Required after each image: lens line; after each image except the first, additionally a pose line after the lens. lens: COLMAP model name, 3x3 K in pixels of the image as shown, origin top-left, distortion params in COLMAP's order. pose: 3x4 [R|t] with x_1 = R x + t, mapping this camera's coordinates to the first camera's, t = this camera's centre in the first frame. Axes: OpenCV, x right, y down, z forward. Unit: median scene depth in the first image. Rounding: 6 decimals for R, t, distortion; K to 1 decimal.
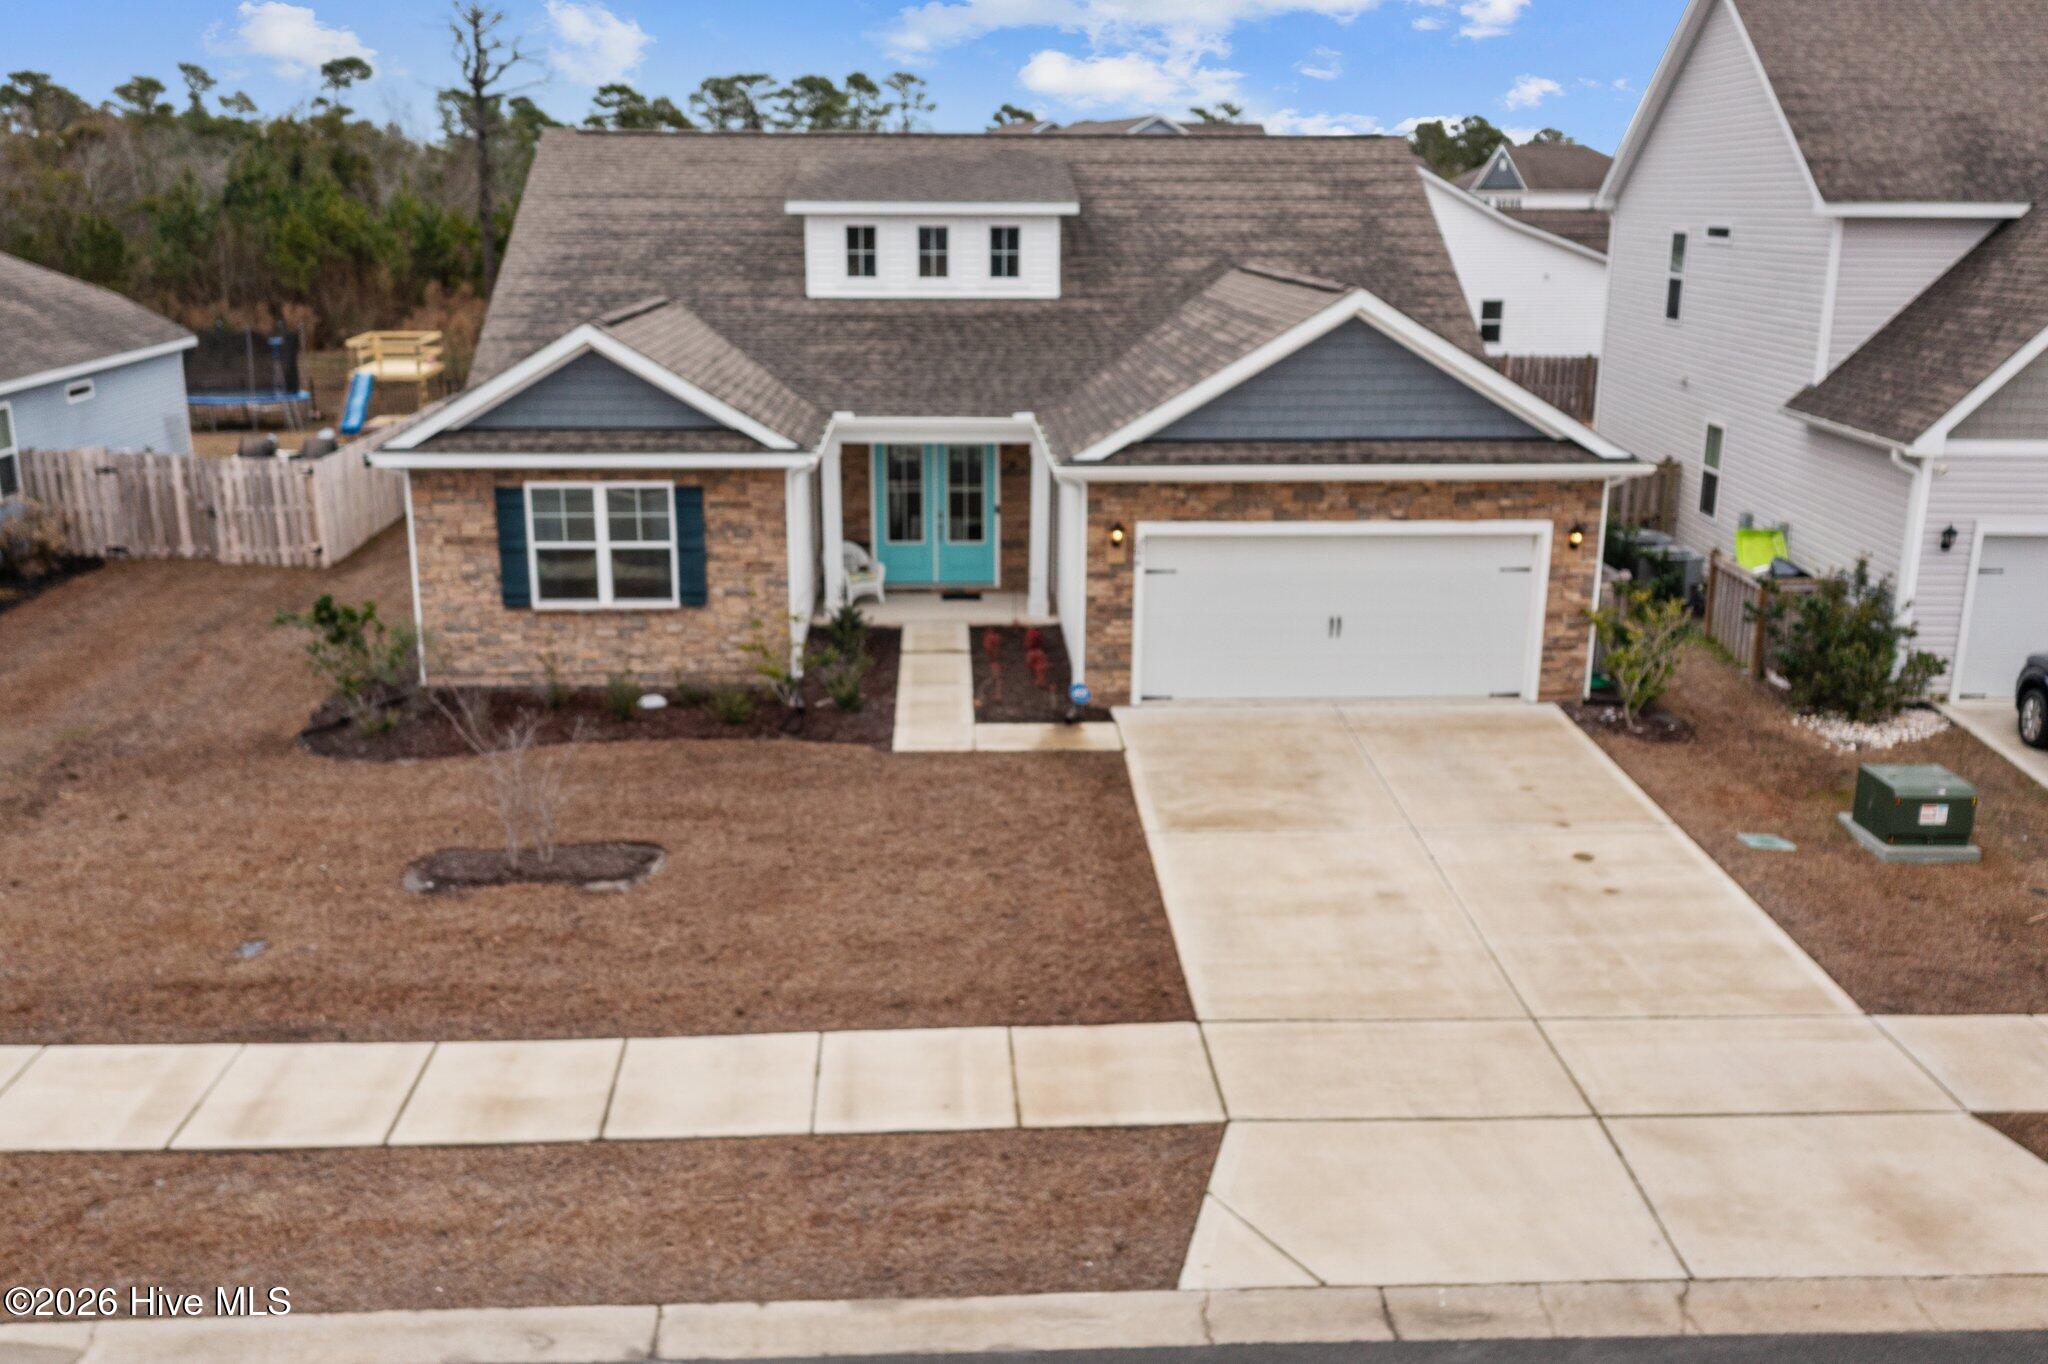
lens RADIAL K [[1783.4, 0, 1021.9], [0, 1783.4, 665.4], [0, 0, 1]] dist [-0.006546, -0.032820]
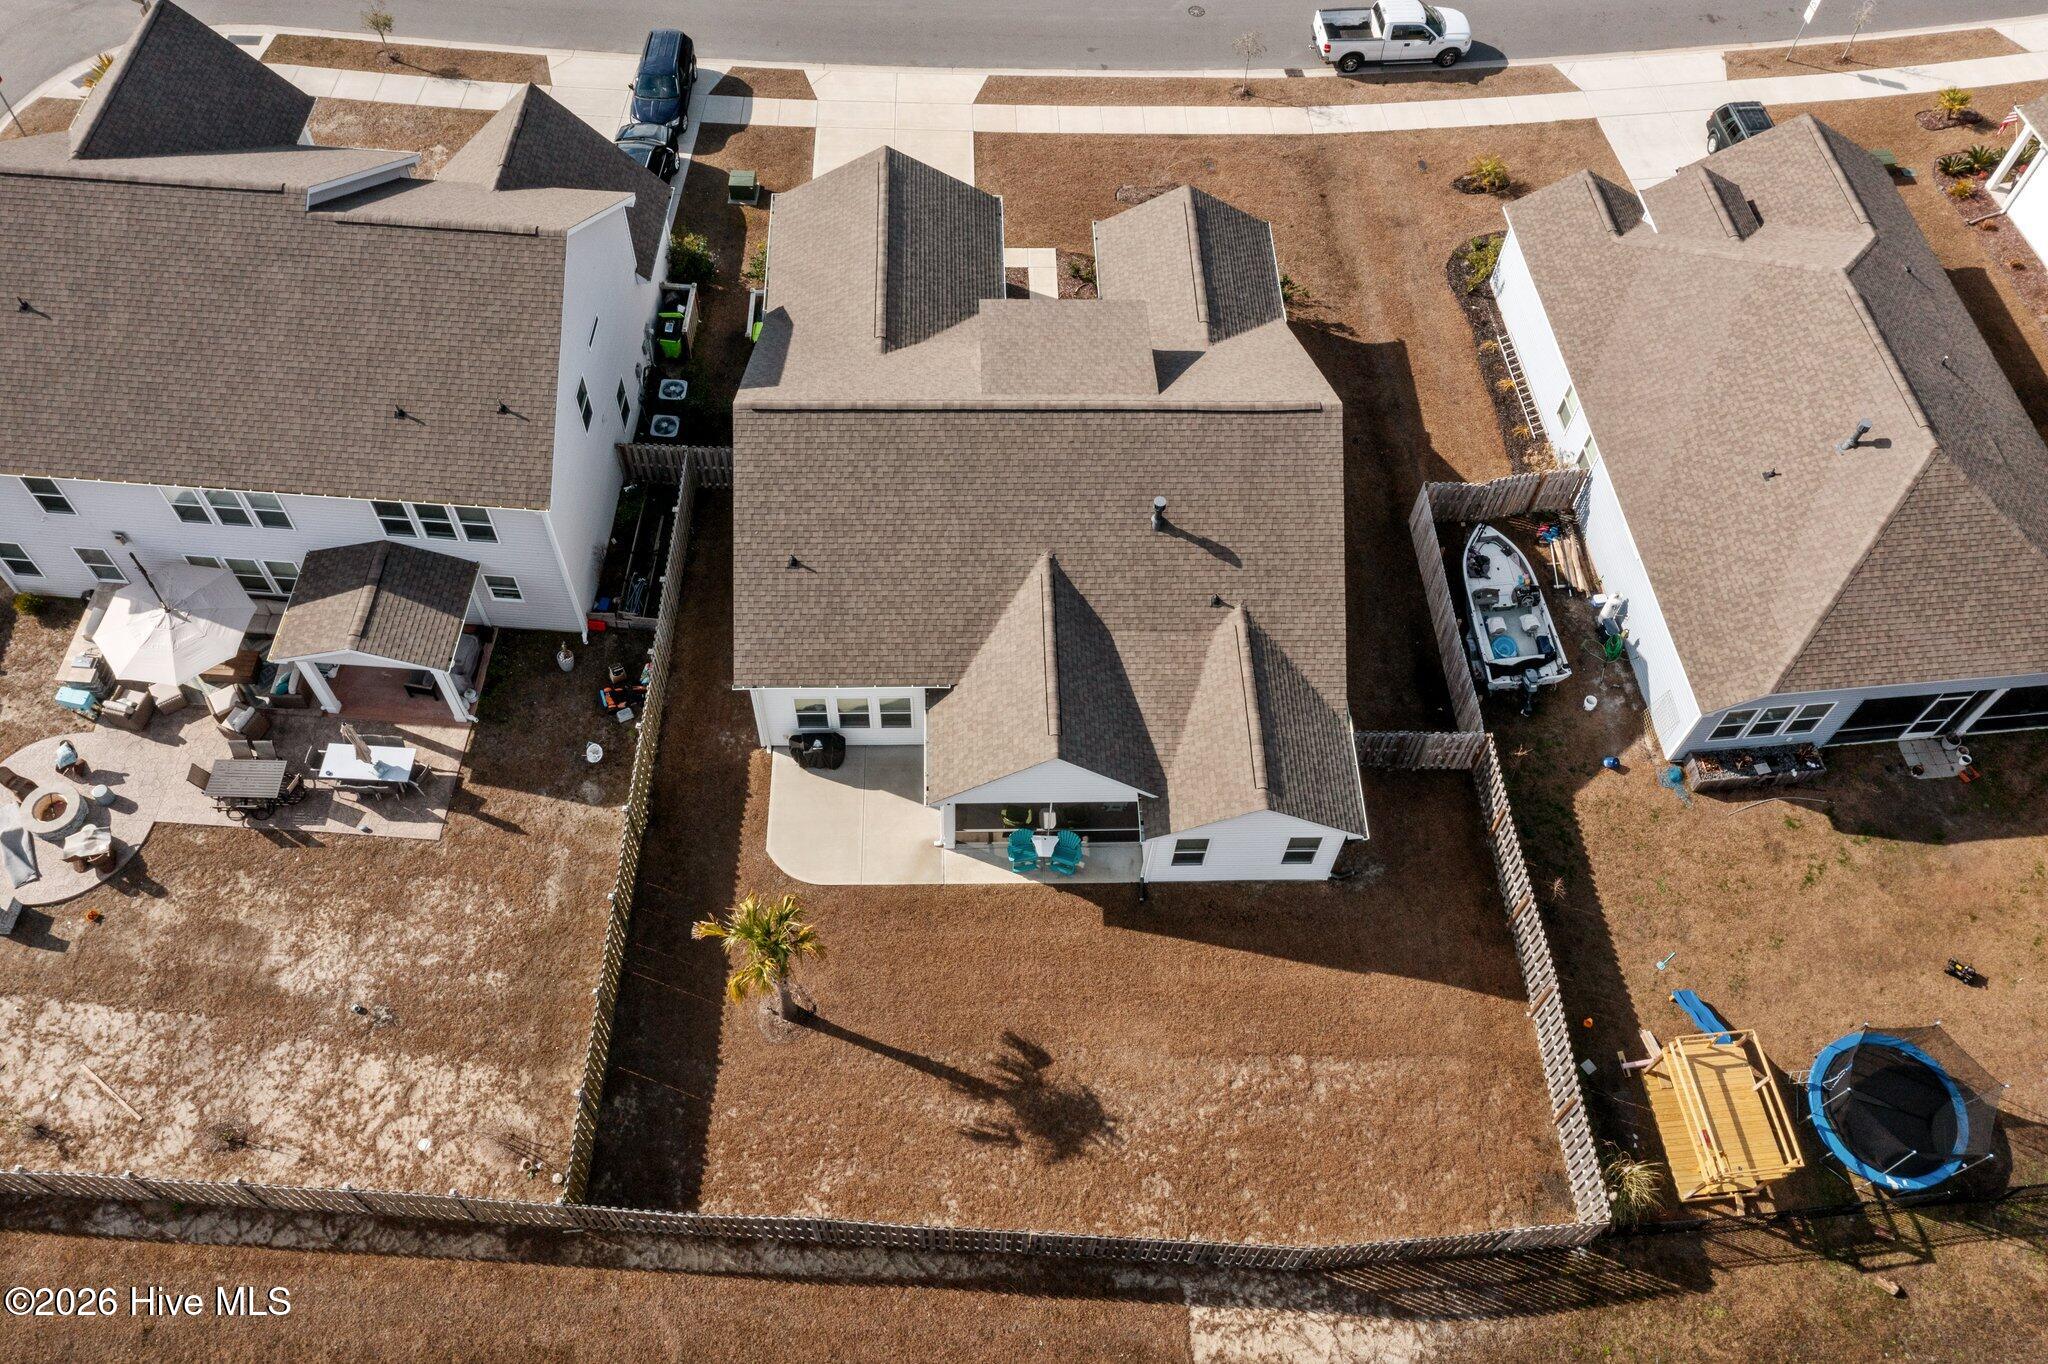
lens RADIAL K [[1631.1, 0, 1037.9], [0, 1631.1, 675.1], [0, 0, 1]] dist [0.001090, -0.000150]
pose [[-0.998979, -0.032318, -0.031583, 0.015993], [-0.039904, 0.302949, 0.952171, -2.096562], [-0.021204, 0.952459, -0.303929, 2.283686]]
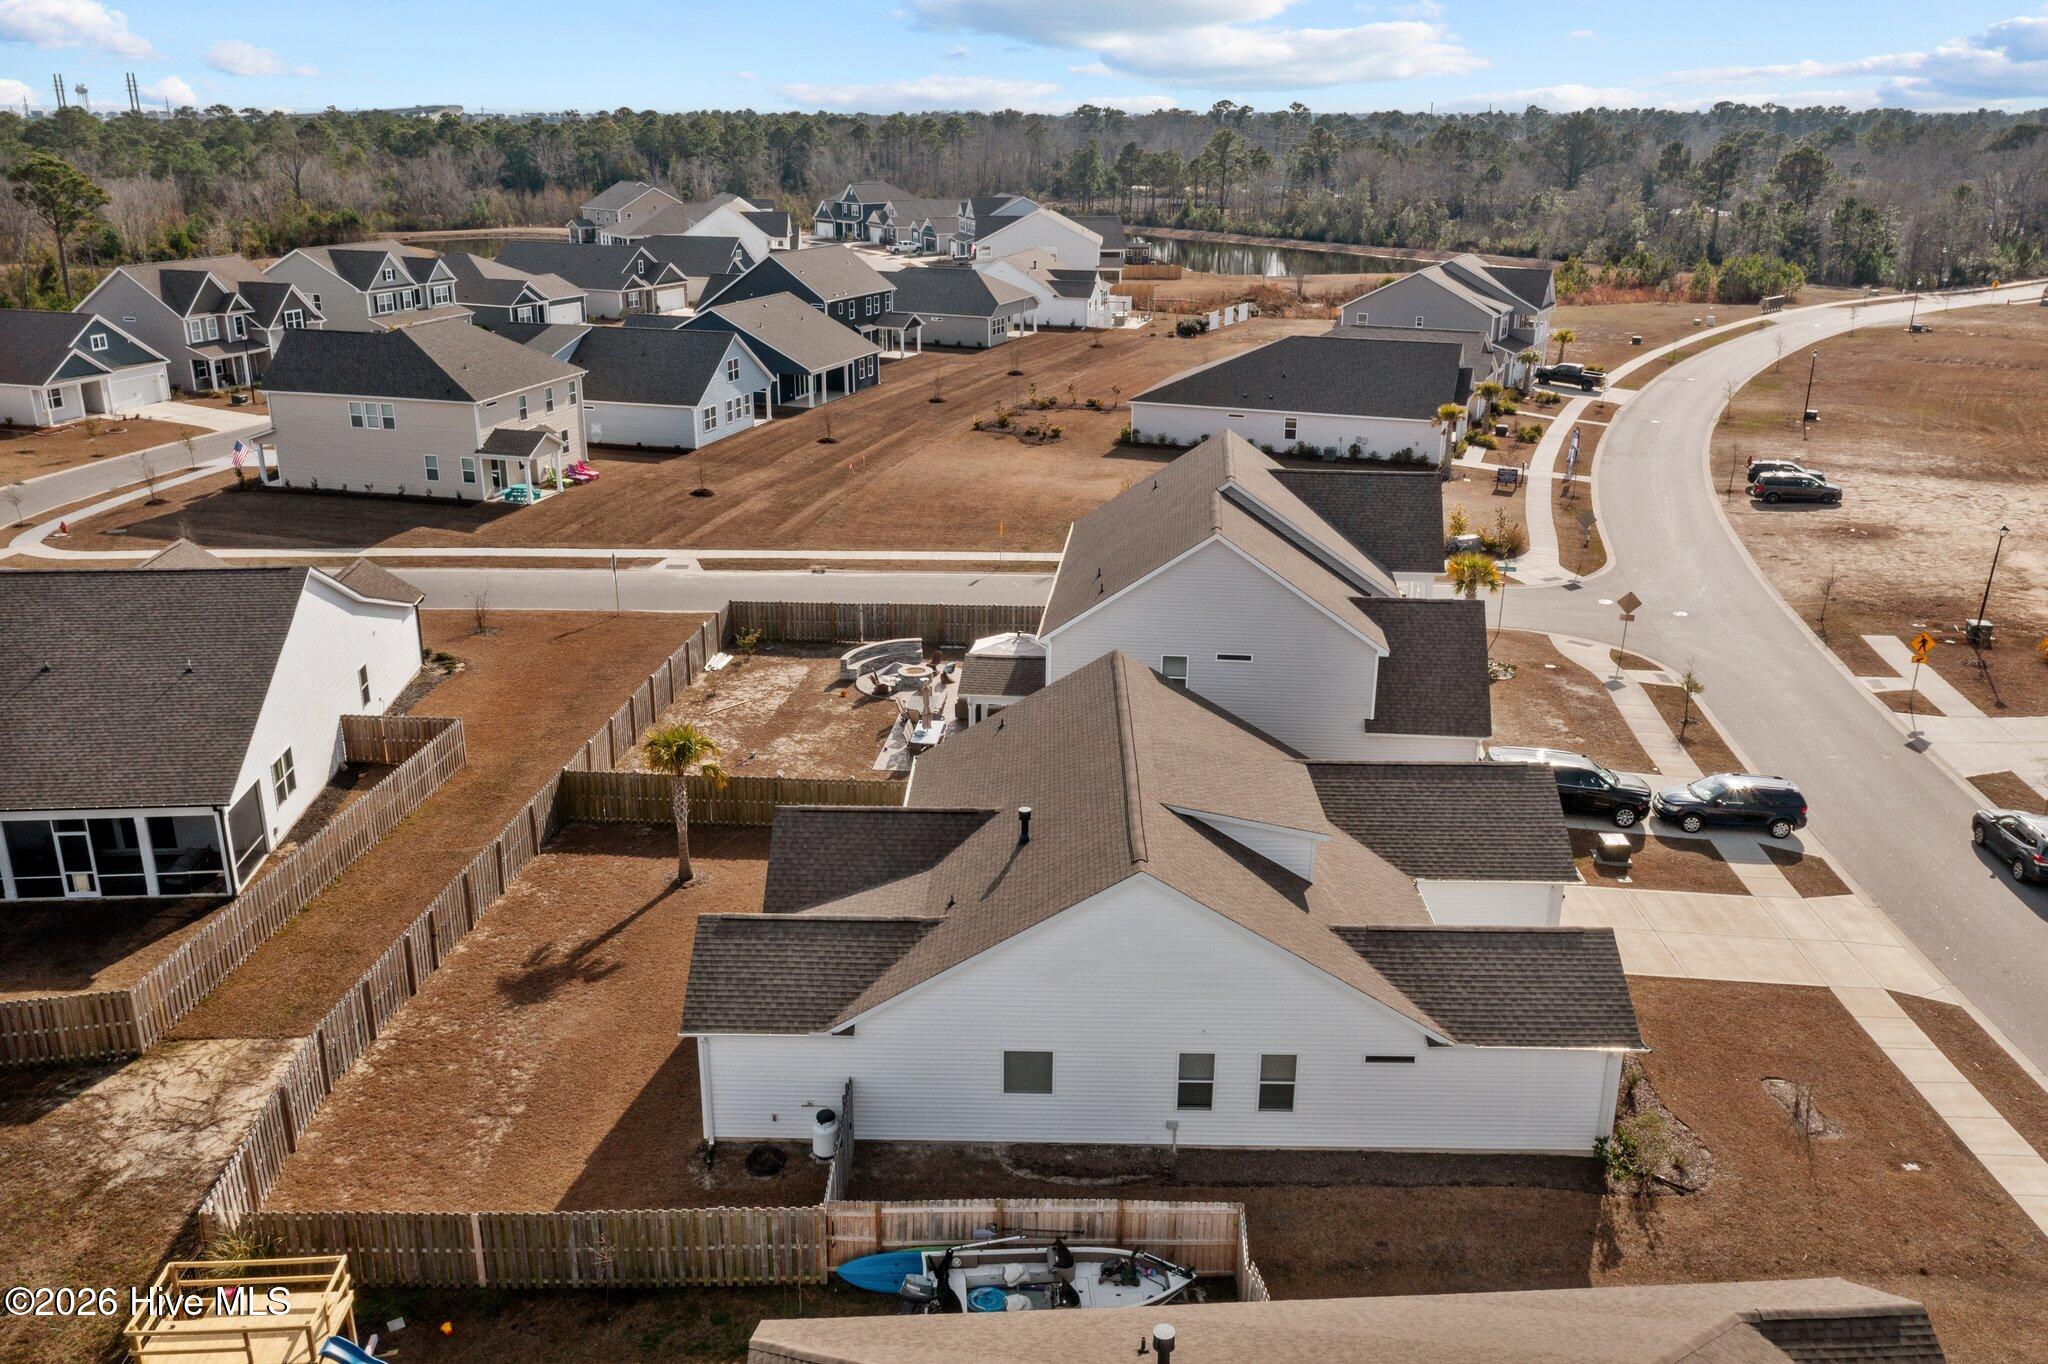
lens RADIAL K [[1671.1, 0, 1031.4], [0, 1671.1, 682.7], [0, 0, 1]] dist [0.001638, 0.003746]
pose [[0.058429, -0.331220, 0.941743, -1.847972], [0.253123, 0.917442, 0.306968, -1.116572], [-0.965668, 0.220441, 0.137444, 1.255503]]
